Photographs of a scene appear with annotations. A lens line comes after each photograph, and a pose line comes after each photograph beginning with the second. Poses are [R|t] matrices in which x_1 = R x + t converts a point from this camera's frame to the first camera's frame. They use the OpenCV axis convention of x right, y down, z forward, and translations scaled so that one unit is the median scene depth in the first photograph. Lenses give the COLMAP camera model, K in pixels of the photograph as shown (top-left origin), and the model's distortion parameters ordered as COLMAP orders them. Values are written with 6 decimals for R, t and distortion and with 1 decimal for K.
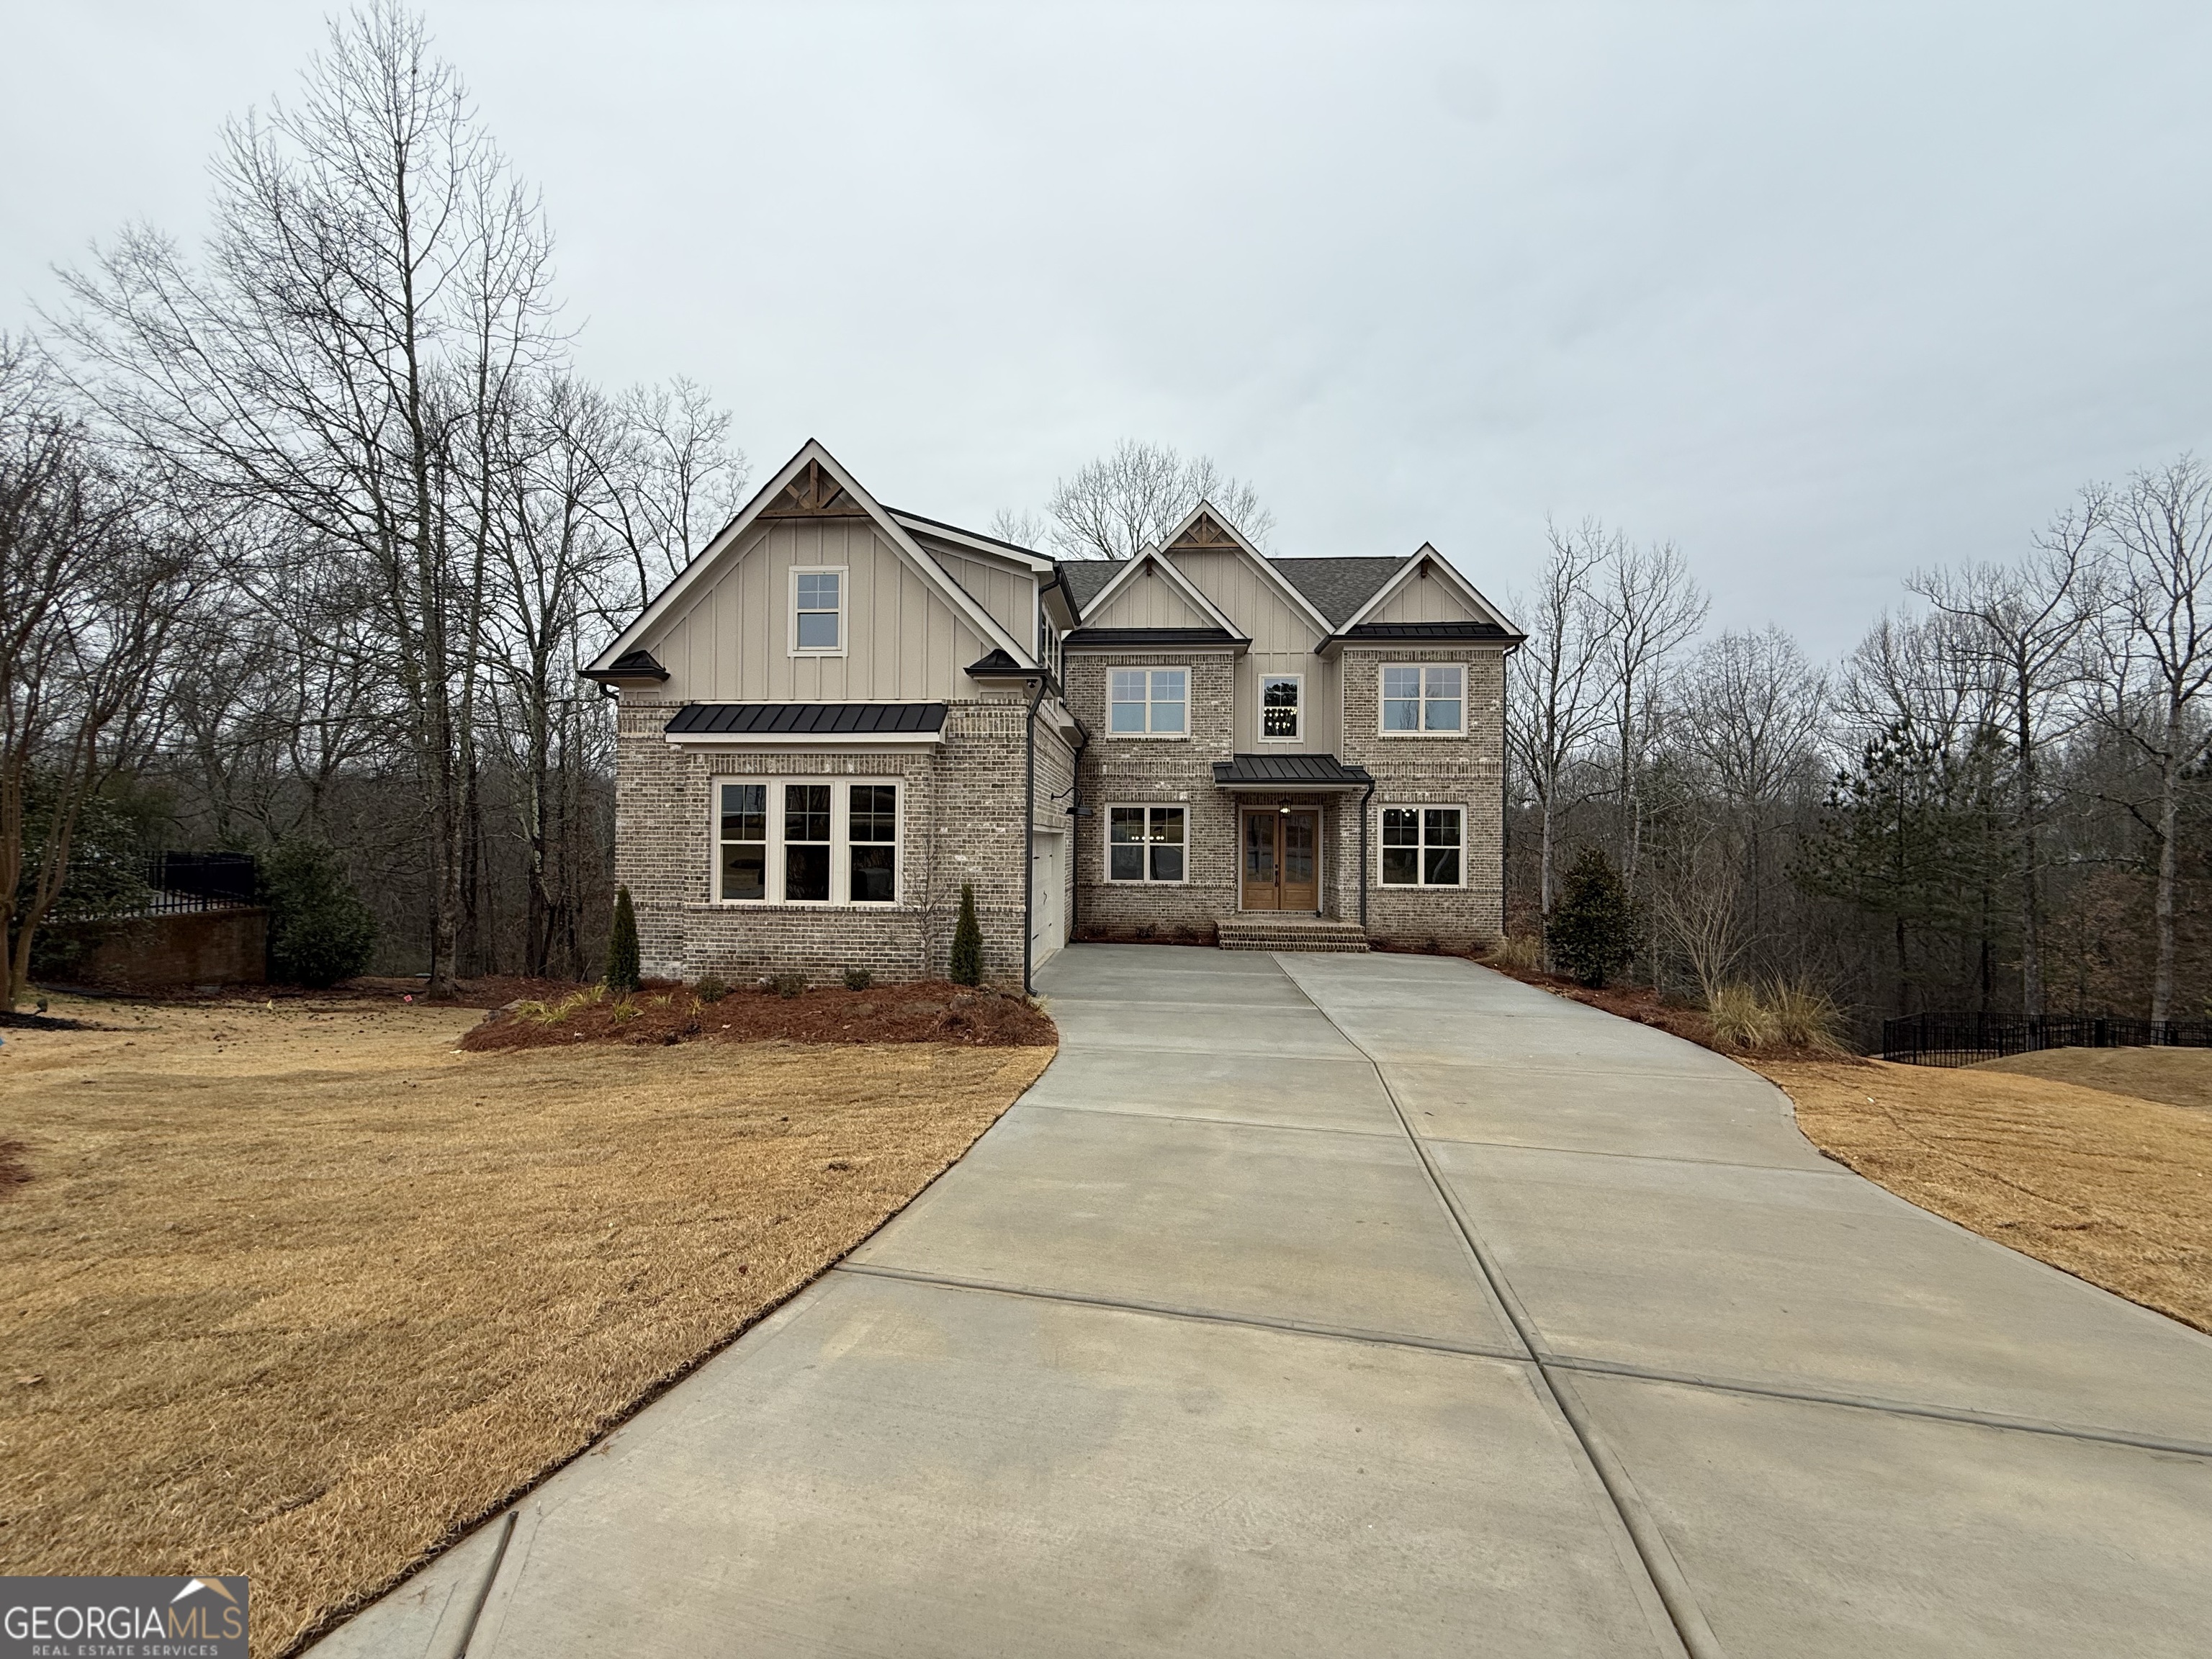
lens RADIAL K [[873.4, 0, 1098.6], [0, 873.4, 822.0], [0, 0, 1]] dist [-0.000379, -0.000503]
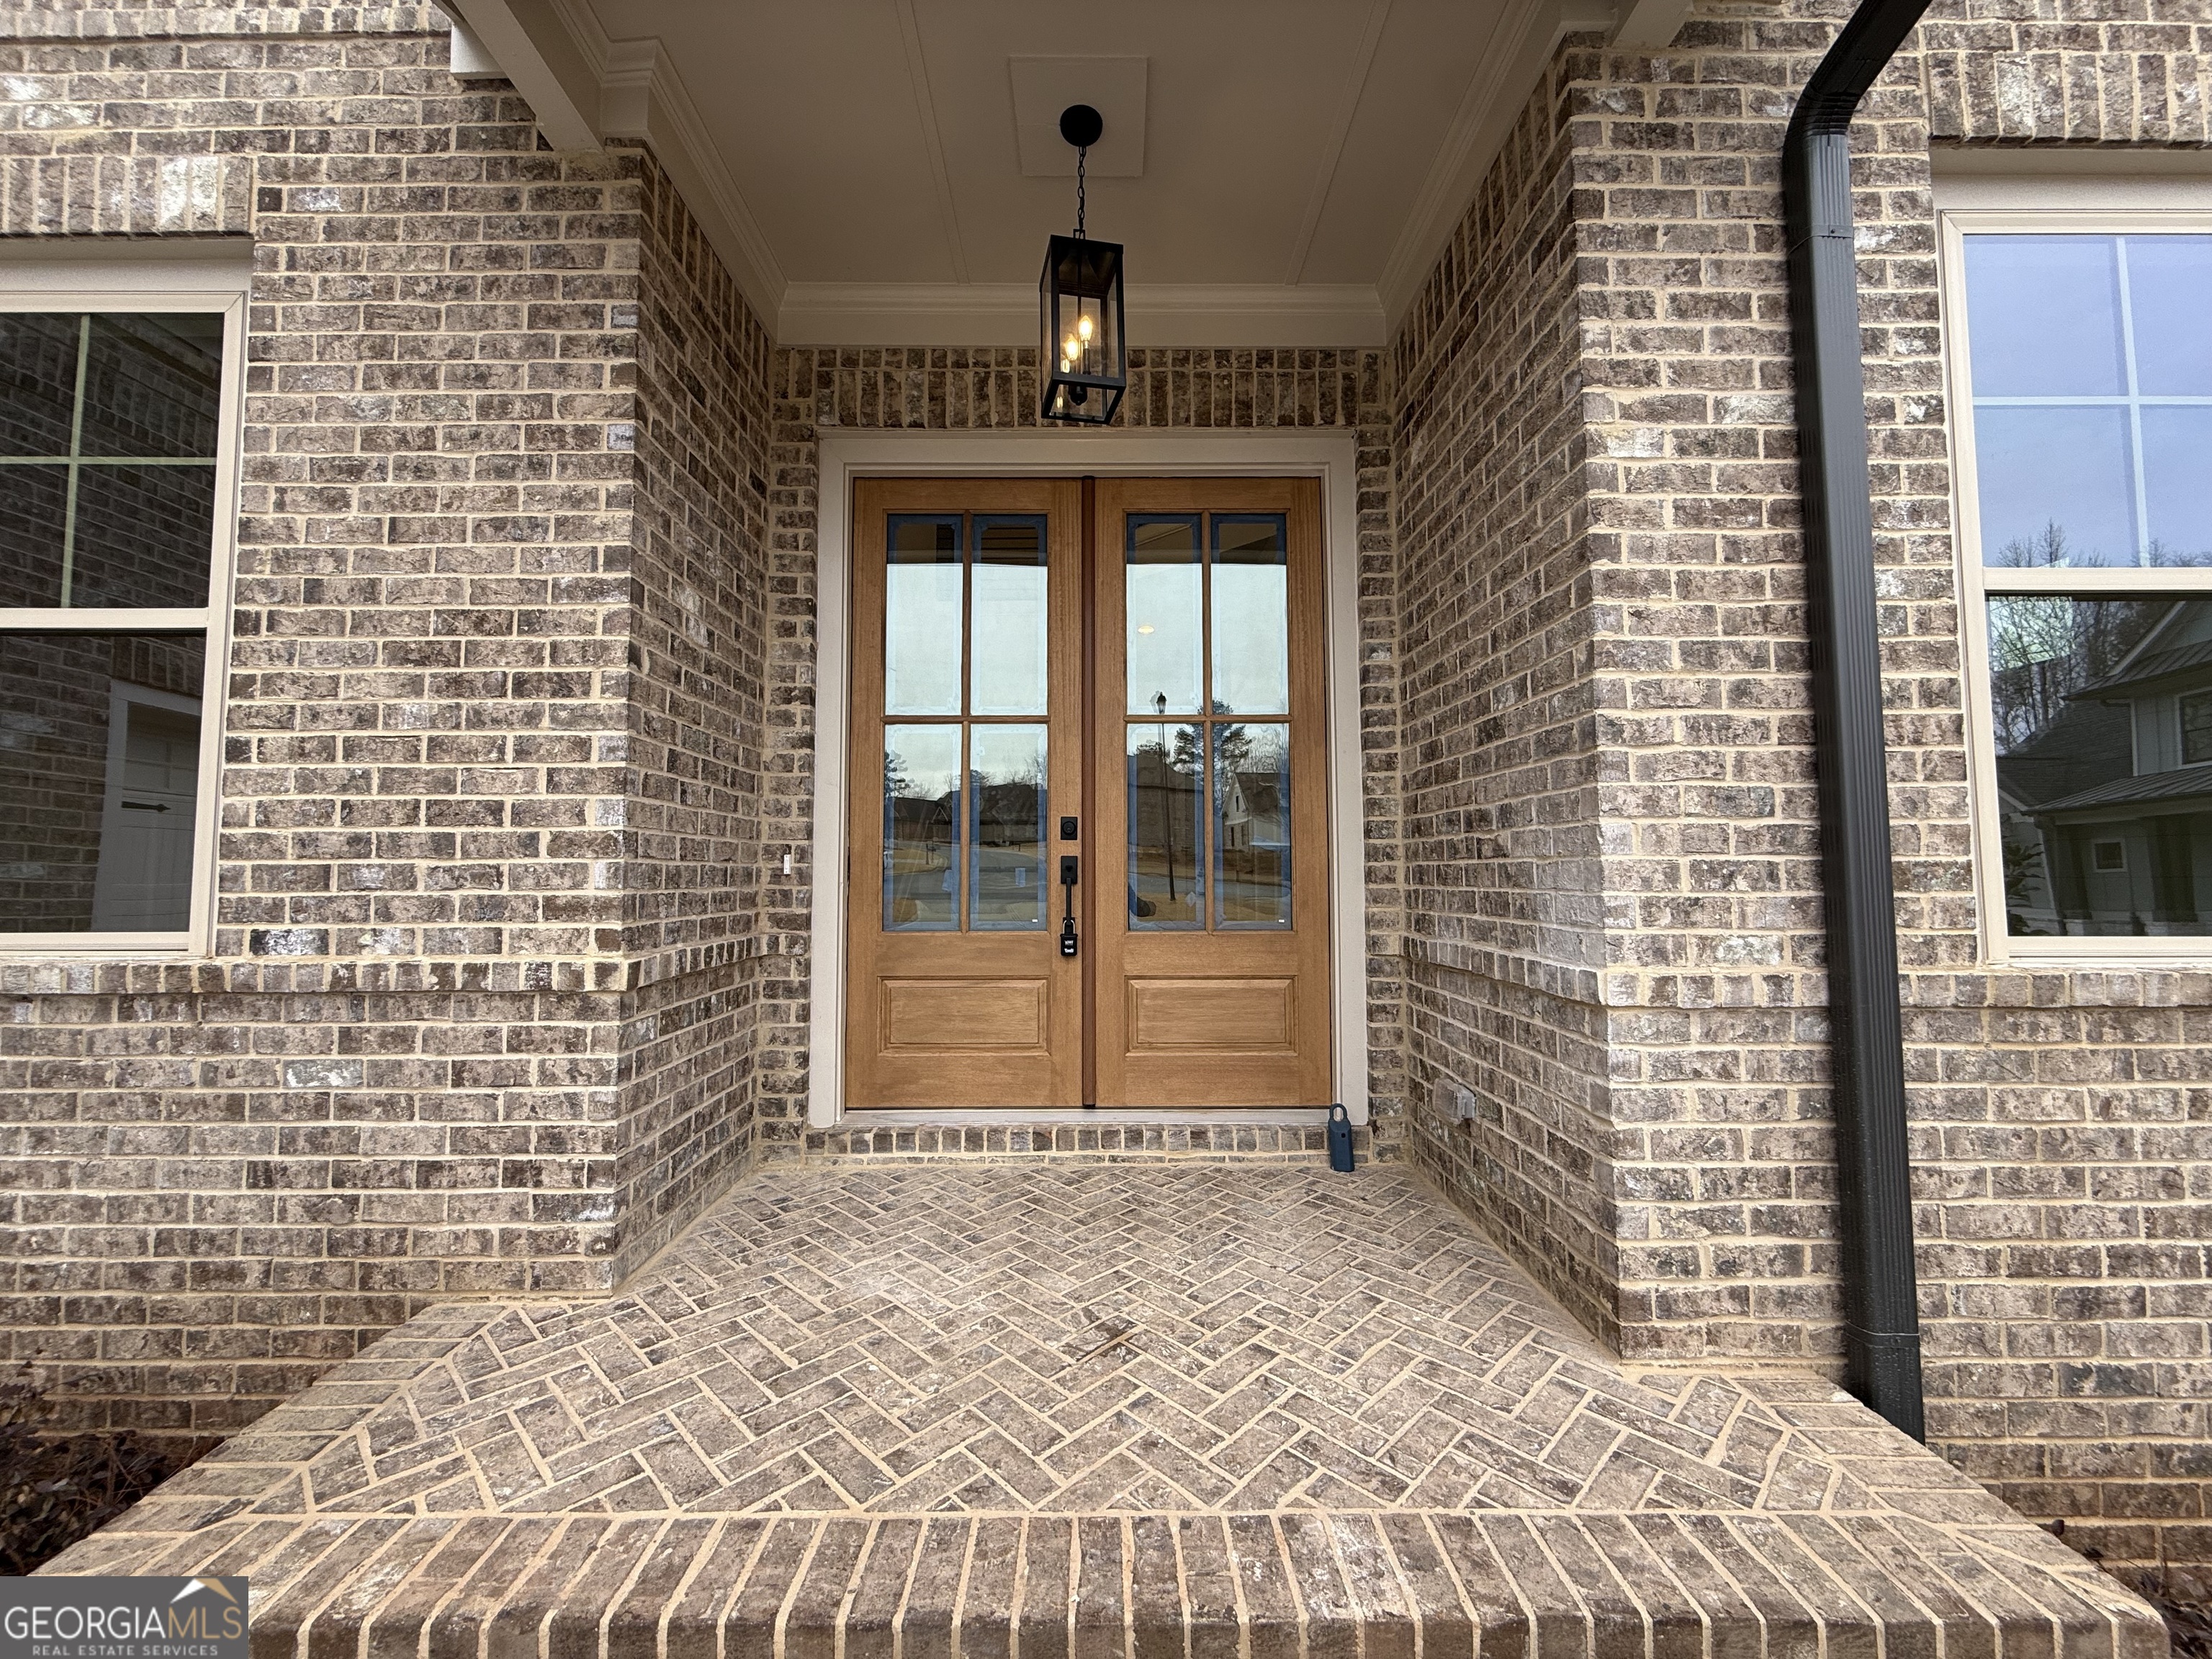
lens RADIAL K [[873.4, 0, 1093.8], [0, 873.4, 828.9], [0, 0, 1]] dist [-0.000379, -0.000503]
pose [[0.997784, -0.007405, 0.066124, 0.213544], [0.009813, 0.999298, -0.036164, 0.061115], [-0.065809, 0.036732, 0.997156, 0.909716]]
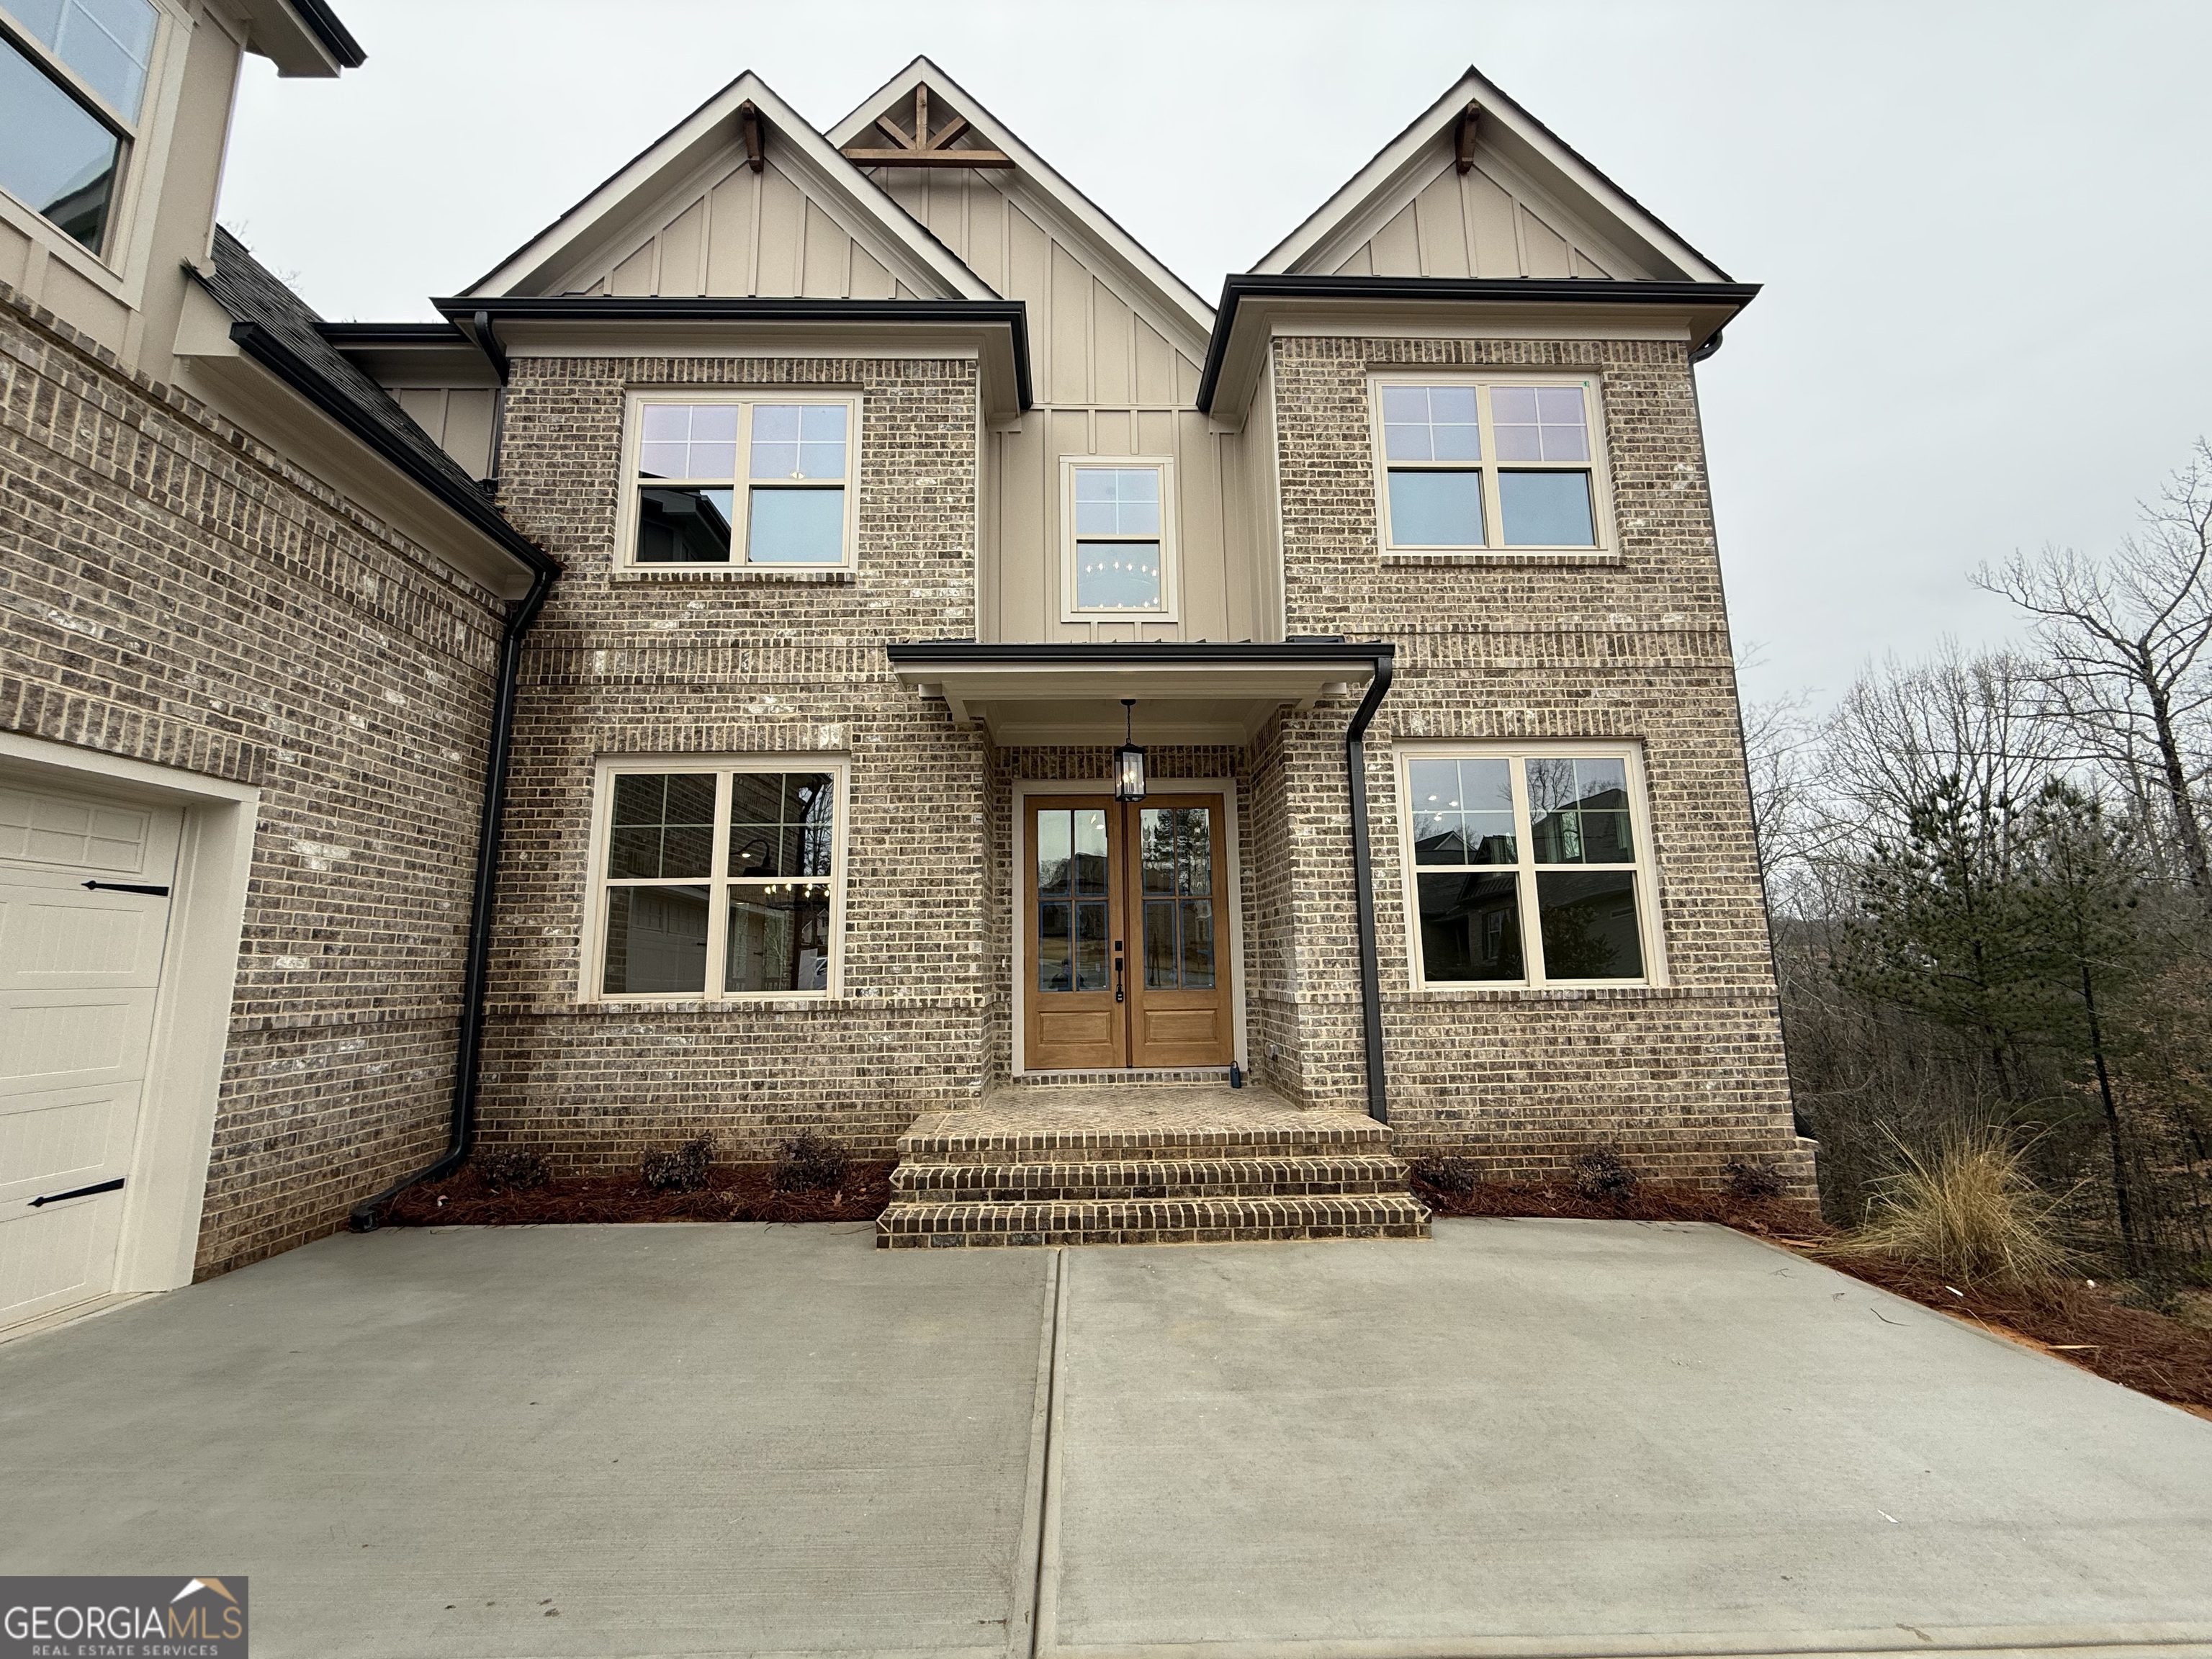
lens RADIAL K [[873.4, 0, 1096.0], [0, 873.4, 828.0], [0, 0, 1]] dist [-0.000379, -0.000503]
pose [[0.995123, -0.008439, 0.098277, 0.171278], [0.022307, 0.989774, -0.140886, 0.057410], [-0.096083, 0.142392, 0.985136, 0.683173]]
